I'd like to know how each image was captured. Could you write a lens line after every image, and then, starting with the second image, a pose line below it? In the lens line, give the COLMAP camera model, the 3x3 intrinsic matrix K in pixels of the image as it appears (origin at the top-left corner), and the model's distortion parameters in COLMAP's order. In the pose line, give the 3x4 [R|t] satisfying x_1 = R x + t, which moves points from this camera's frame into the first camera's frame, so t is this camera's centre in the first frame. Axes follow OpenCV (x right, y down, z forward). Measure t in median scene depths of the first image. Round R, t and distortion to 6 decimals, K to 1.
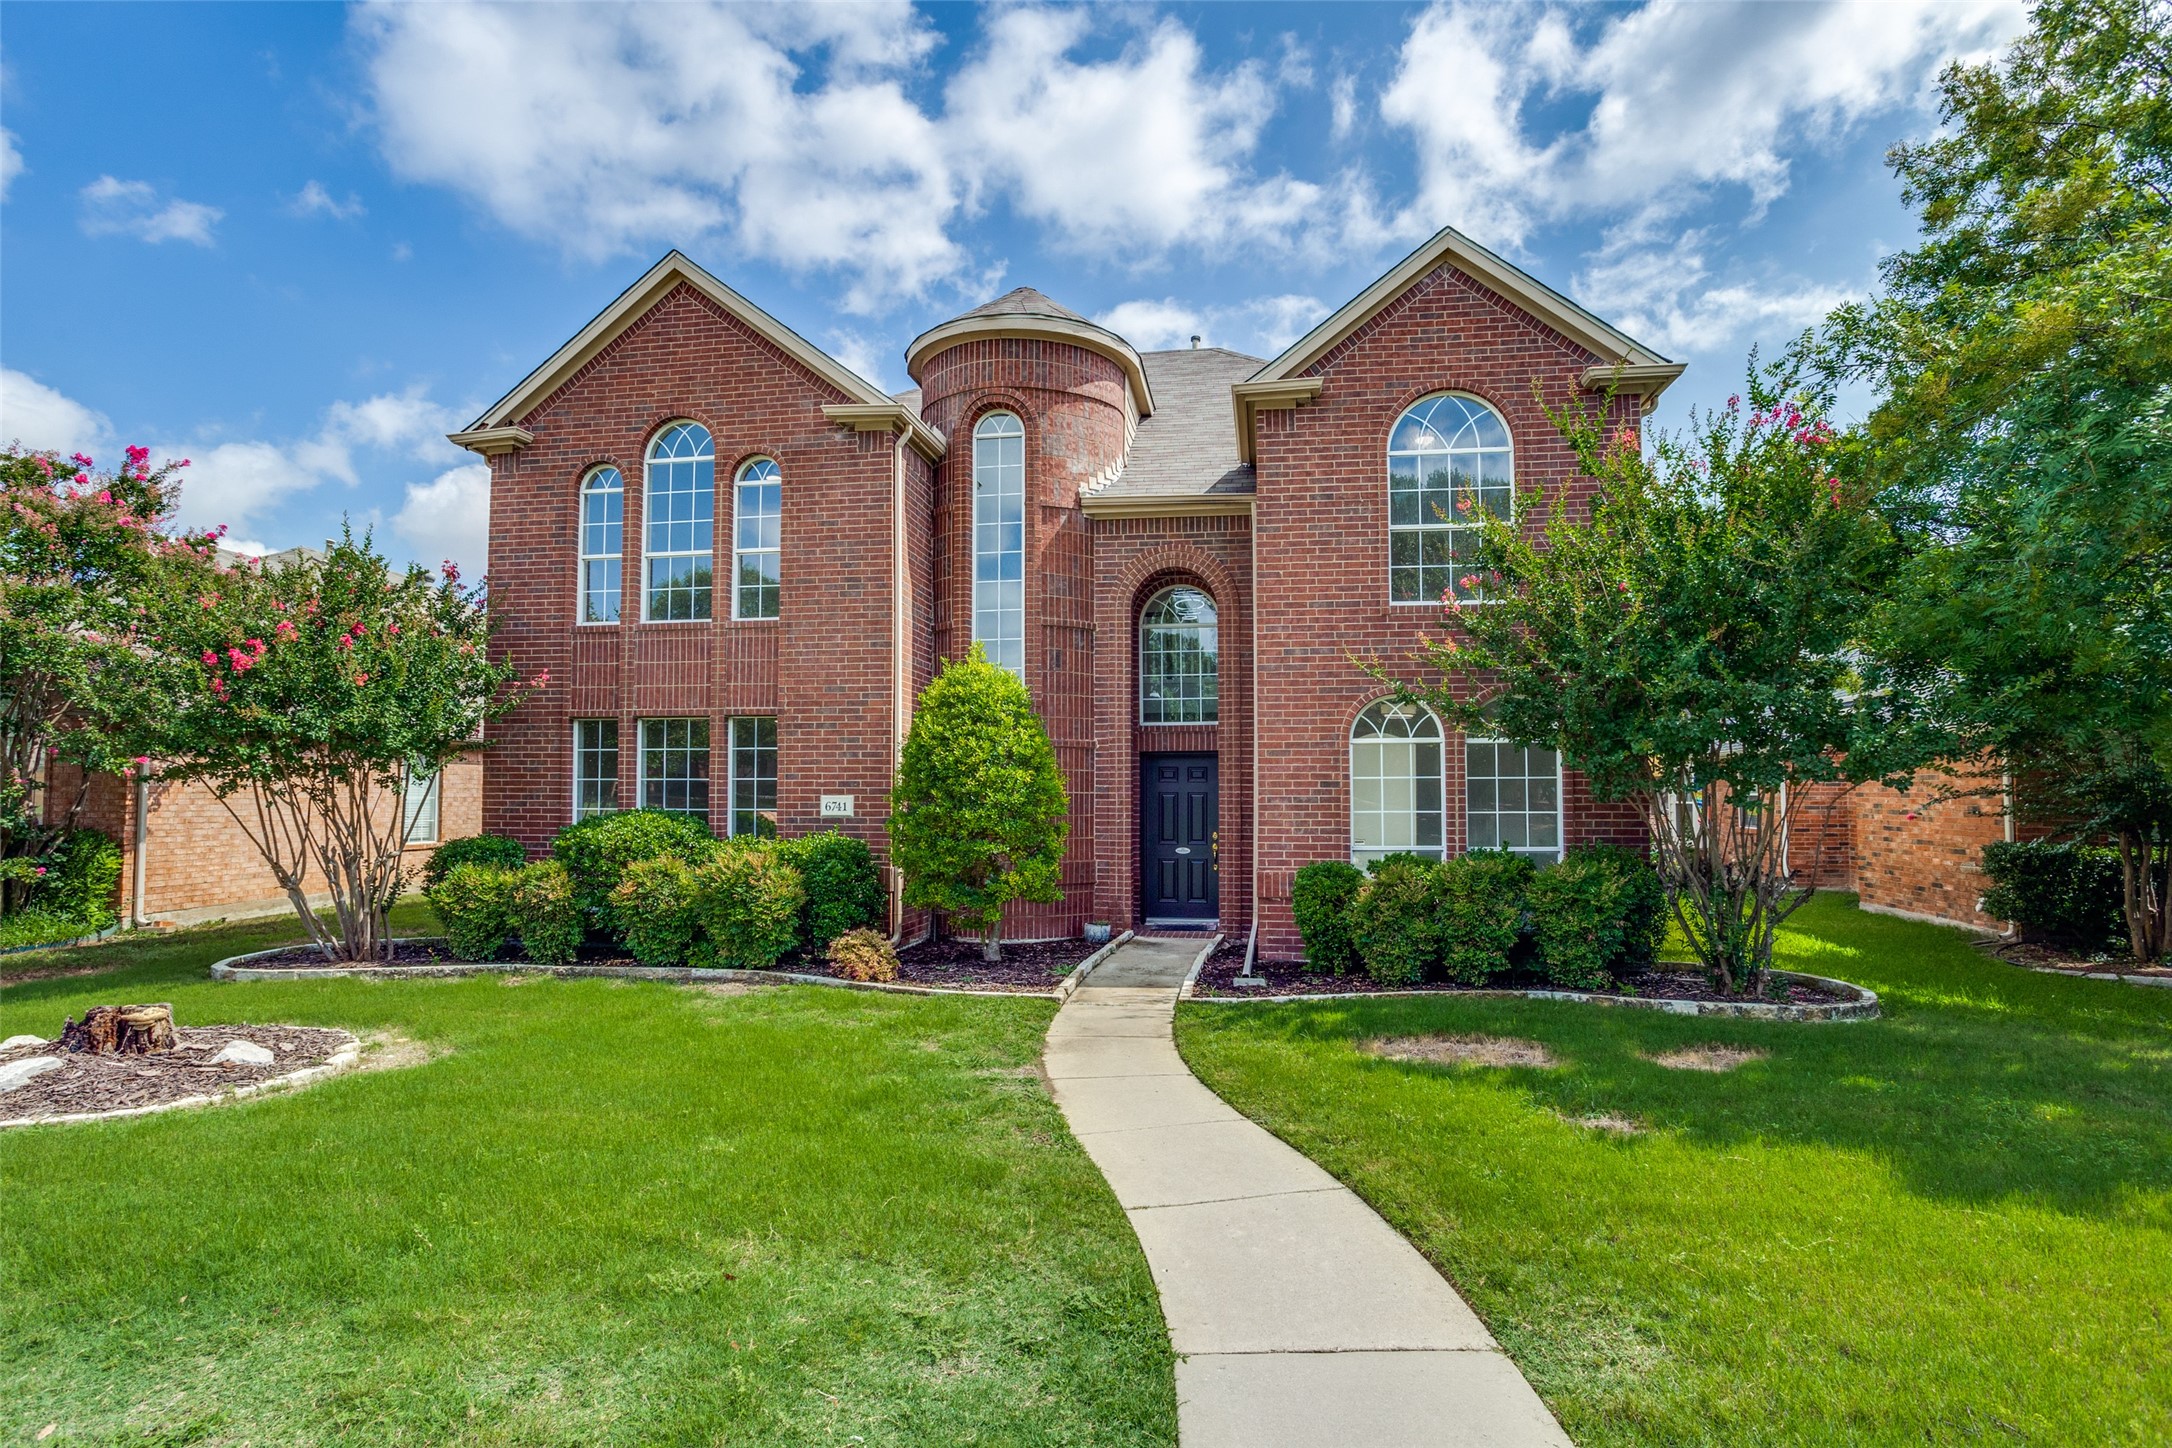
lens RADIAL K [[1096.3, 0, 1078.7], [0, 1096.3, 726.0], [0, 0, 1]] dist [-0.063967, 0.031754]
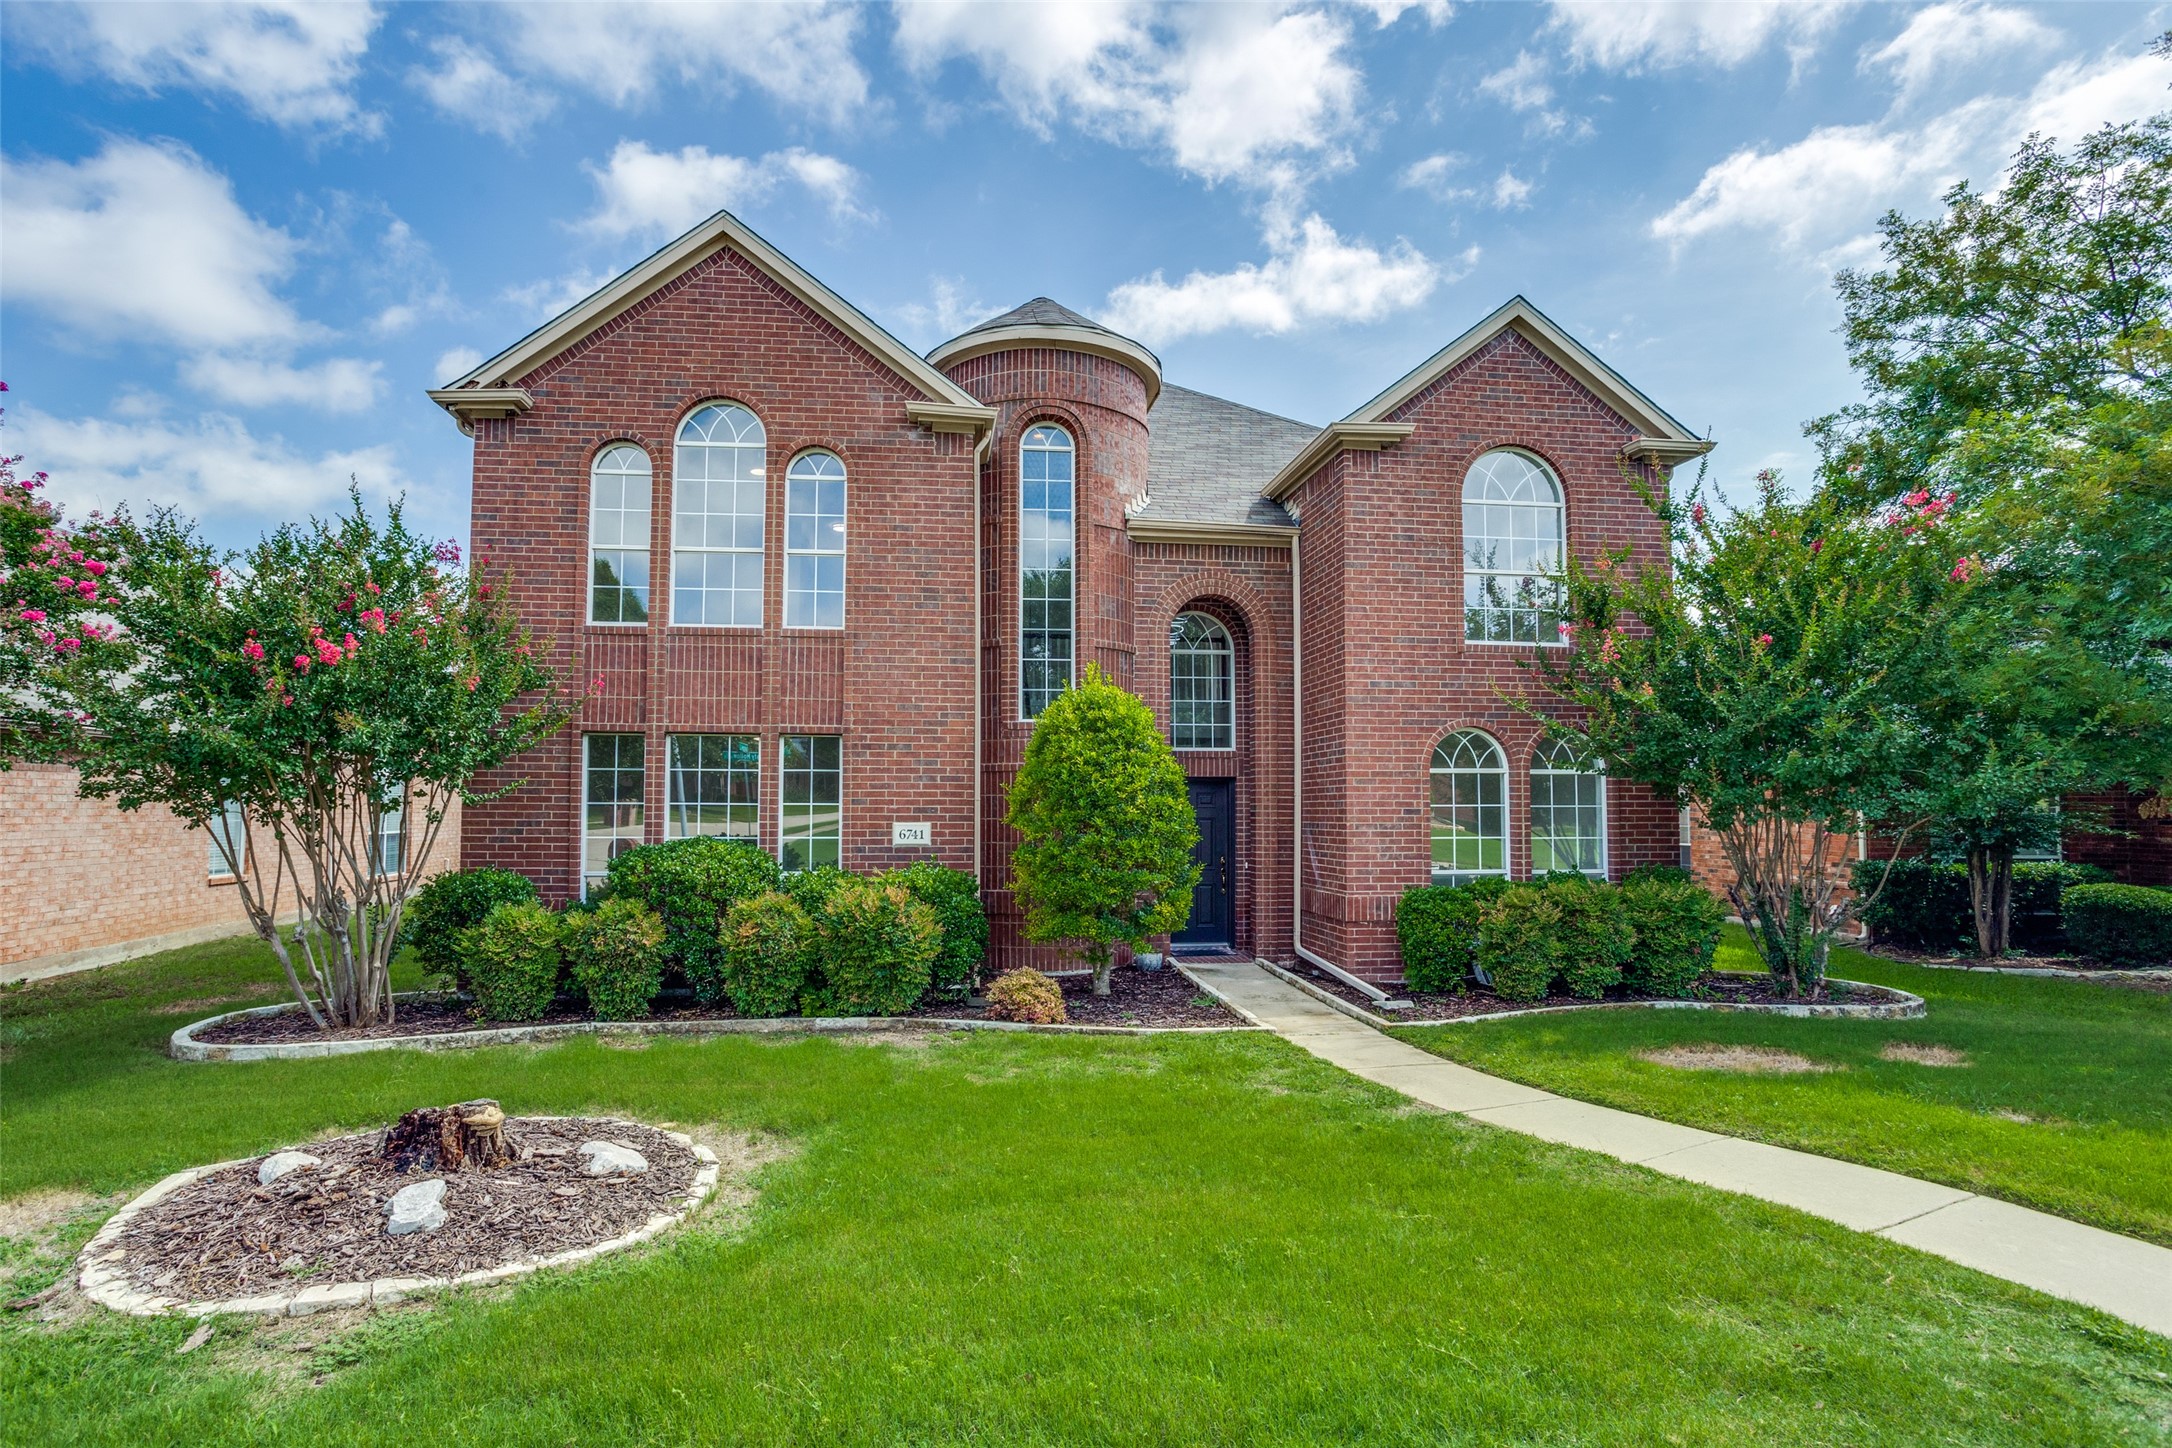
lens RADIAL K [[1096.3, 0, 1078.7], [0, 1096.3, 726.0], [0, 0, 1]] dist [-0.063967, 0.031754]
pose [[0.965648, 0.022679, 0.258860, -0.342862], [-0.018288, 0.999645, -0.019359, -0.002751], [-0.259208, 0.013960, 0.965721, 0.072259]]
